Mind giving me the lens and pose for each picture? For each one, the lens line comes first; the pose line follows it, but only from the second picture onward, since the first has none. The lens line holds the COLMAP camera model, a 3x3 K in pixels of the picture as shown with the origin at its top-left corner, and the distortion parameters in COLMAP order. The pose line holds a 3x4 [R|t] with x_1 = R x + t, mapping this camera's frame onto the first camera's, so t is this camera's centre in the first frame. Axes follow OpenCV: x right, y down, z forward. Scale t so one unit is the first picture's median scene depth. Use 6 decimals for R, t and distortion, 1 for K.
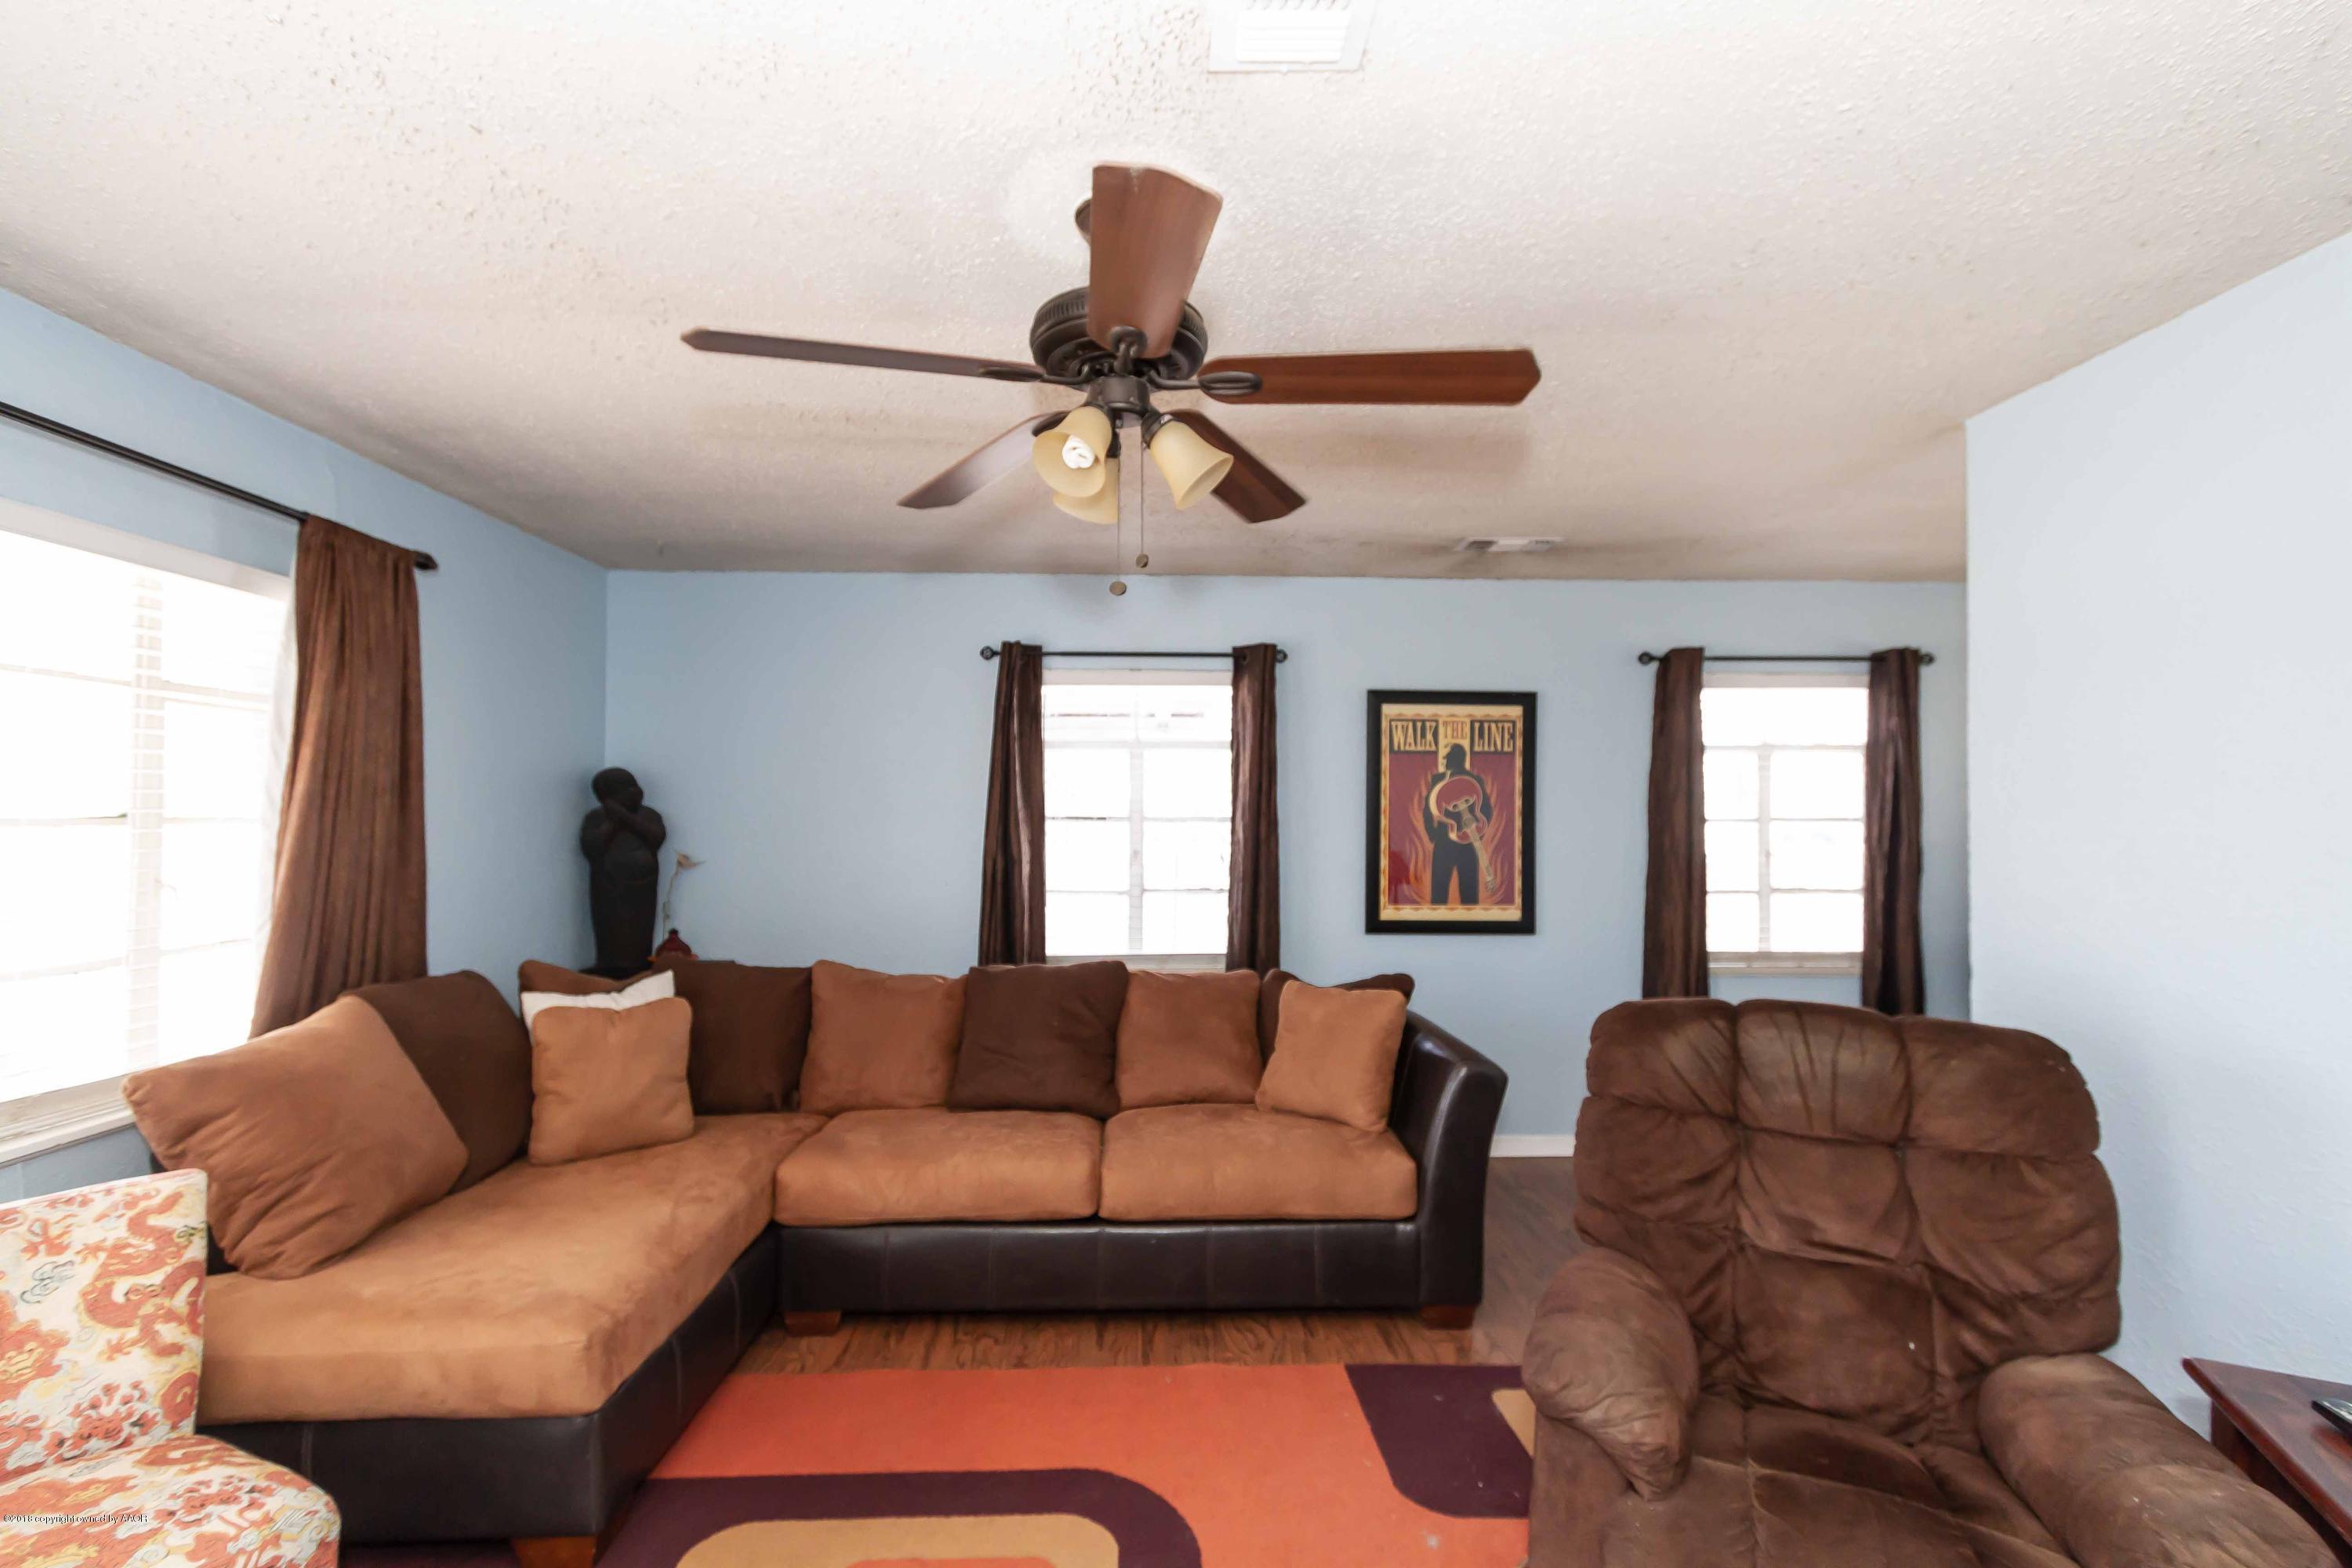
lens RADIAL K [[1067.0, 0, 1155.8], [0, 1067.0, 818.8], [0, 0, 1]] dist [-0.000359, 0.000634]
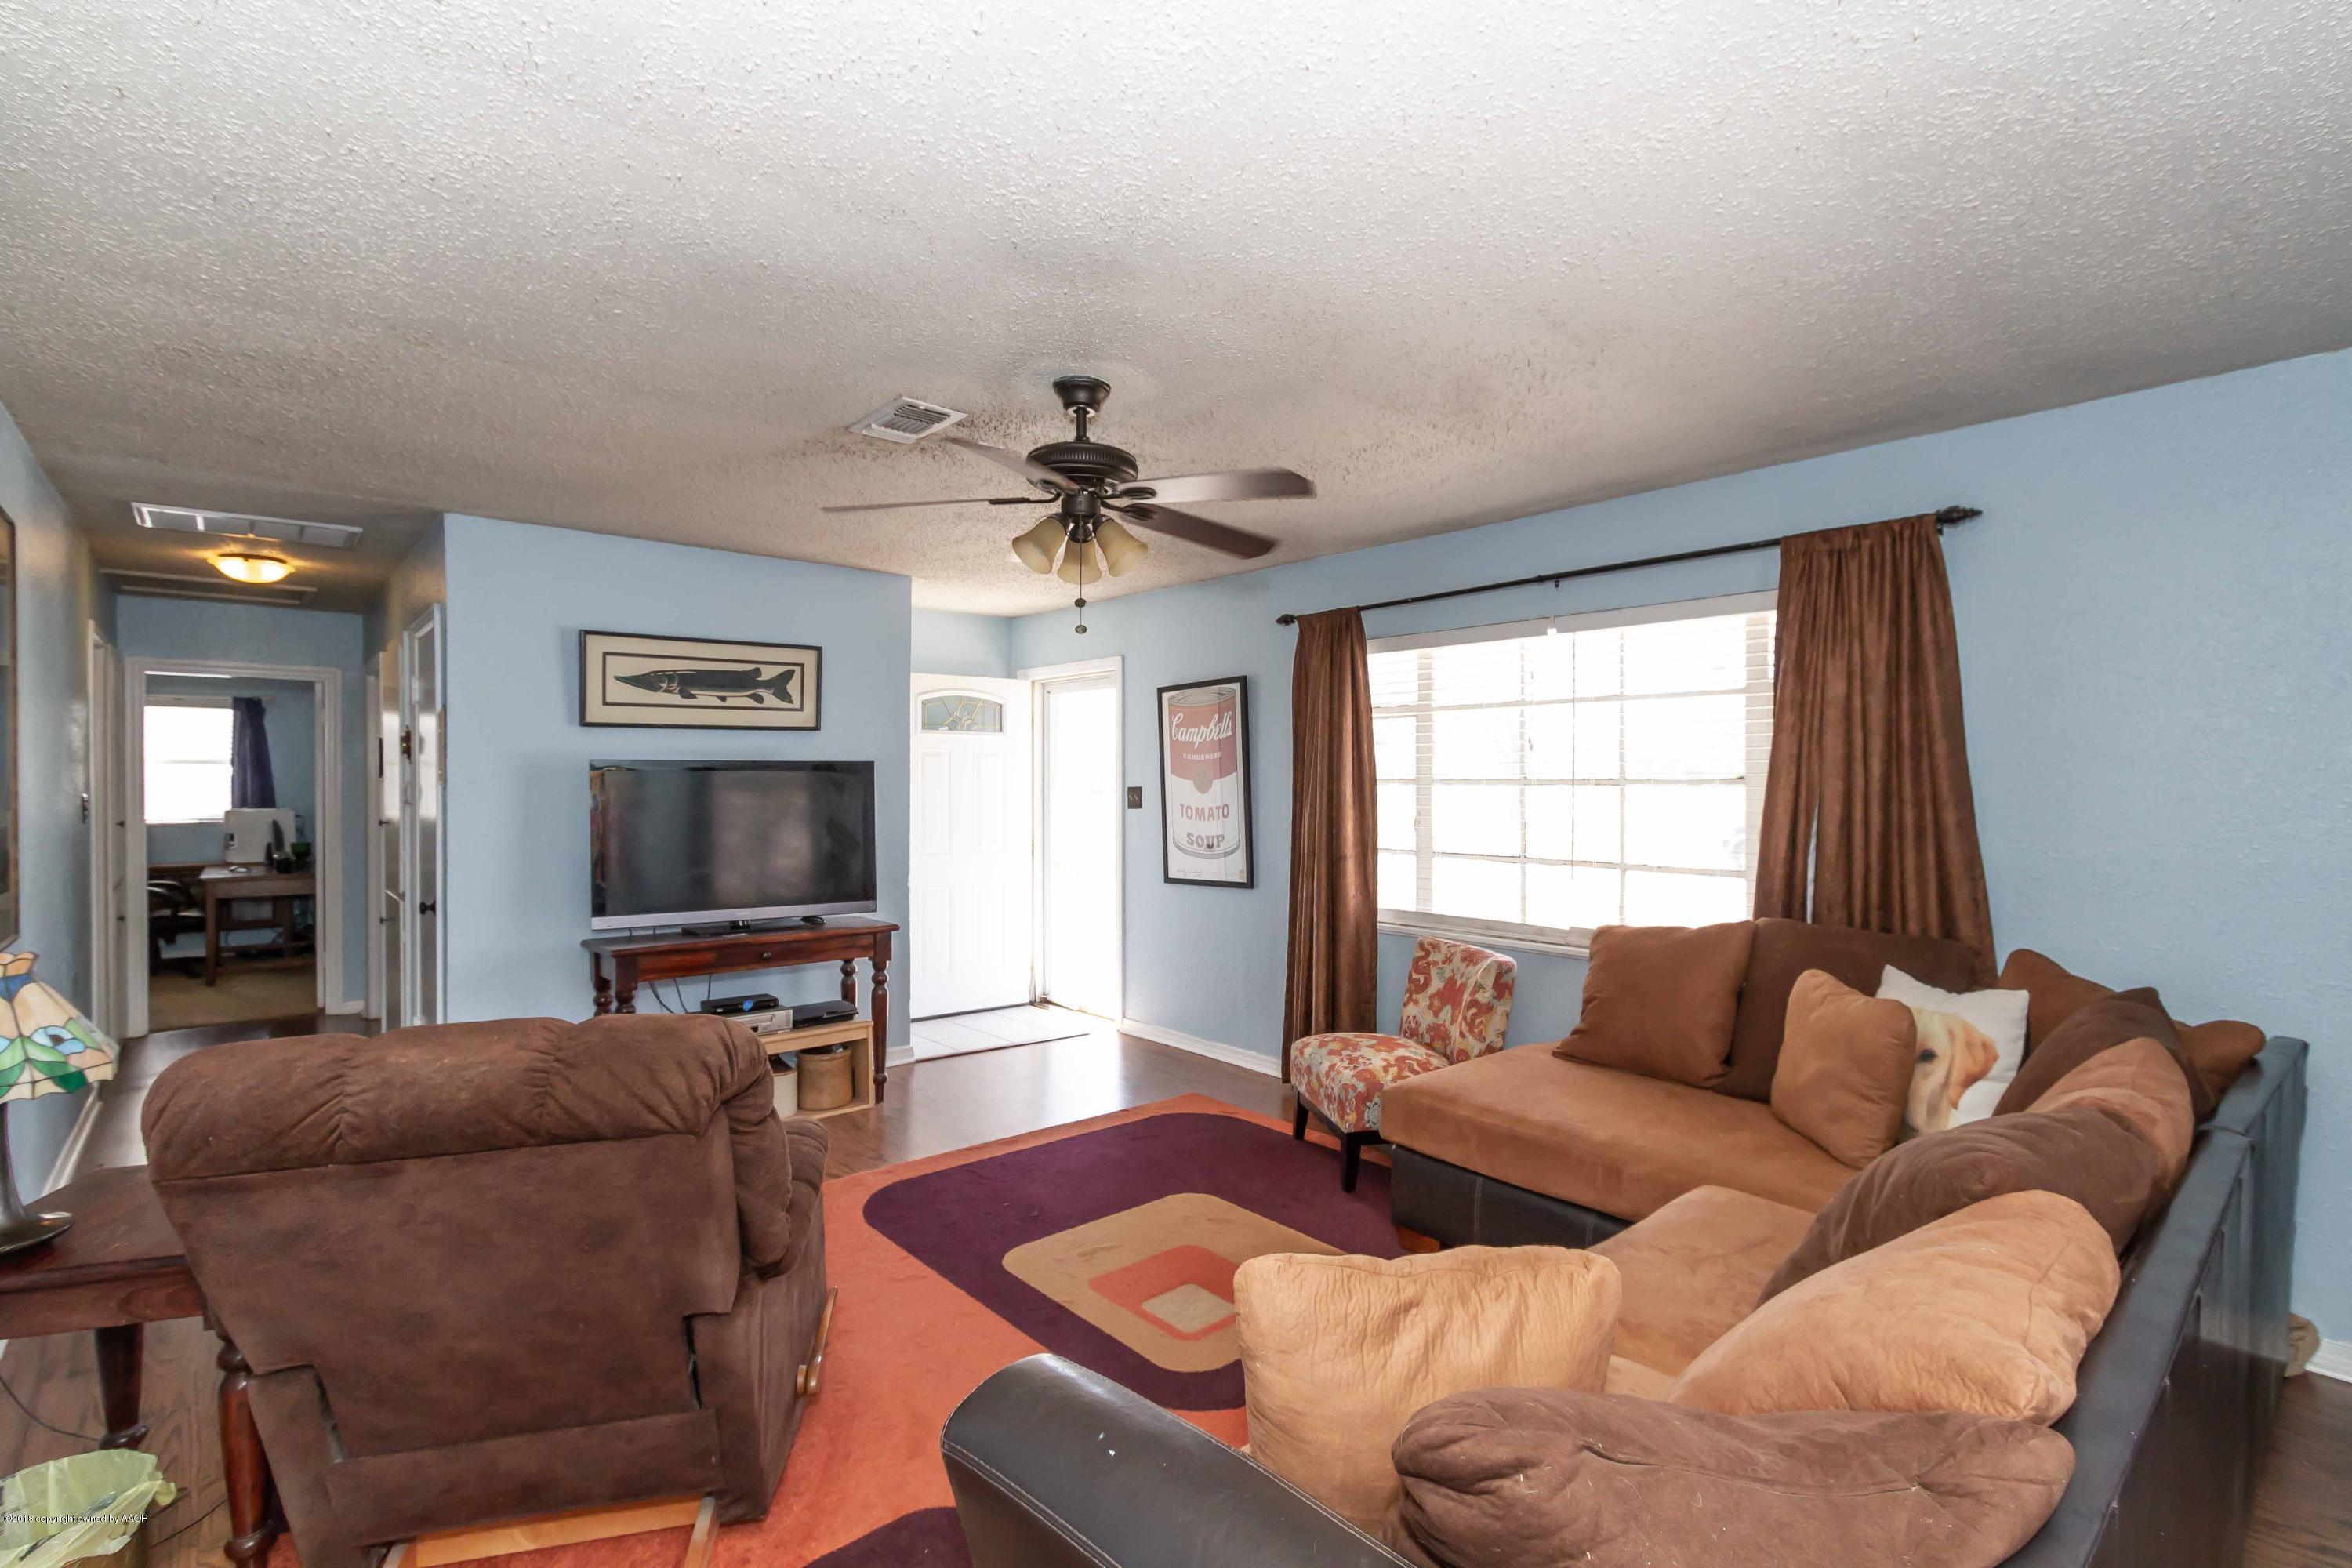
lens RADIAL K [[1080.8, 0, 1179.7], [0, 1080.8, 794.6], [0, 0, 1]] dist [0.000249, -0.000036]
pose [[-0.763525, 0.006429, -0.645746, 0.440794], [-0.002132, 0.999920, 0.012476, 0.002444], [0.645775, 0.010903, -0.763450, 1.157954]]
